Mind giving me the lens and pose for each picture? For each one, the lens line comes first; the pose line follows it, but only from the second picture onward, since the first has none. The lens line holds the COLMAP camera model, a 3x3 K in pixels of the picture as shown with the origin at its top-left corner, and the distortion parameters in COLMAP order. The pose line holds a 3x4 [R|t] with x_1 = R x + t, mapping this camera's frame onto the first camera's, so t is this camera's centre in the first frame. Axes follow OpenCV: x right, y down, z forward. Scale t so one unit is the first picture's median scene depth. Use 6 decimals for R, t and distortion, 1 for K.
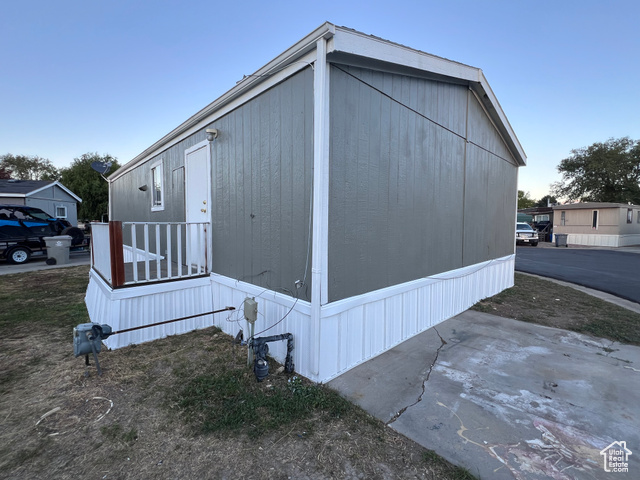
lens RADIAL K [[286.8, 0, 320.0], [0, 286.8, 240.0], [0, 0, 1]] dist [-0.000464, -0.000305]
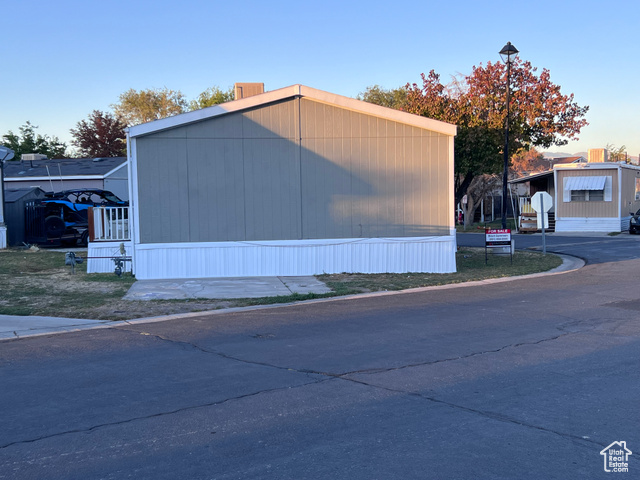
lens RADIAL K [[776.2, 0, 320.0], [0, 776.2, 240.0], [0, 0, 1]] dist [0.020737, 0.011957]
pose [[0.823577, 0.013447, -0.567045, 1.017038], [-0.015805, 0.999875, 0.000756, 0.036967], [0.566984, 0.008339, 0.823687, -0.697413]]
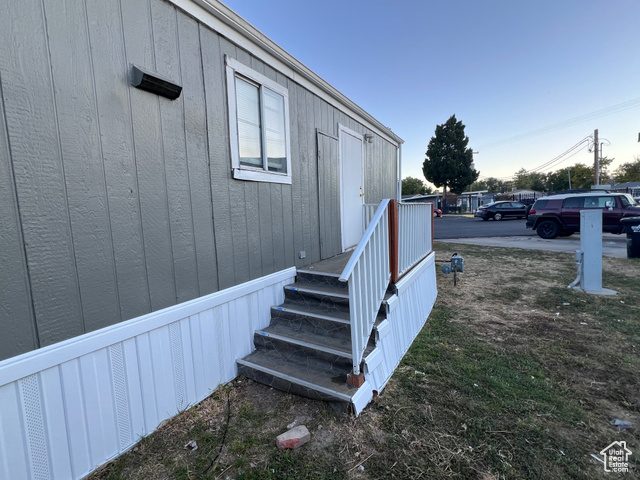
lens RADIAL K [[286.8, 0, 320.0], [0, 286.8, 240.0], [0, 0, 1]] dist [-0.000464, -0.000305]
pose [[-0.271613, -0.105921, 0.956560, -0.572998], [0.084717, 0.987435, 0.133395, -0.033850], [-0.958671, 0.117269, -0.259226, 0.569699]]
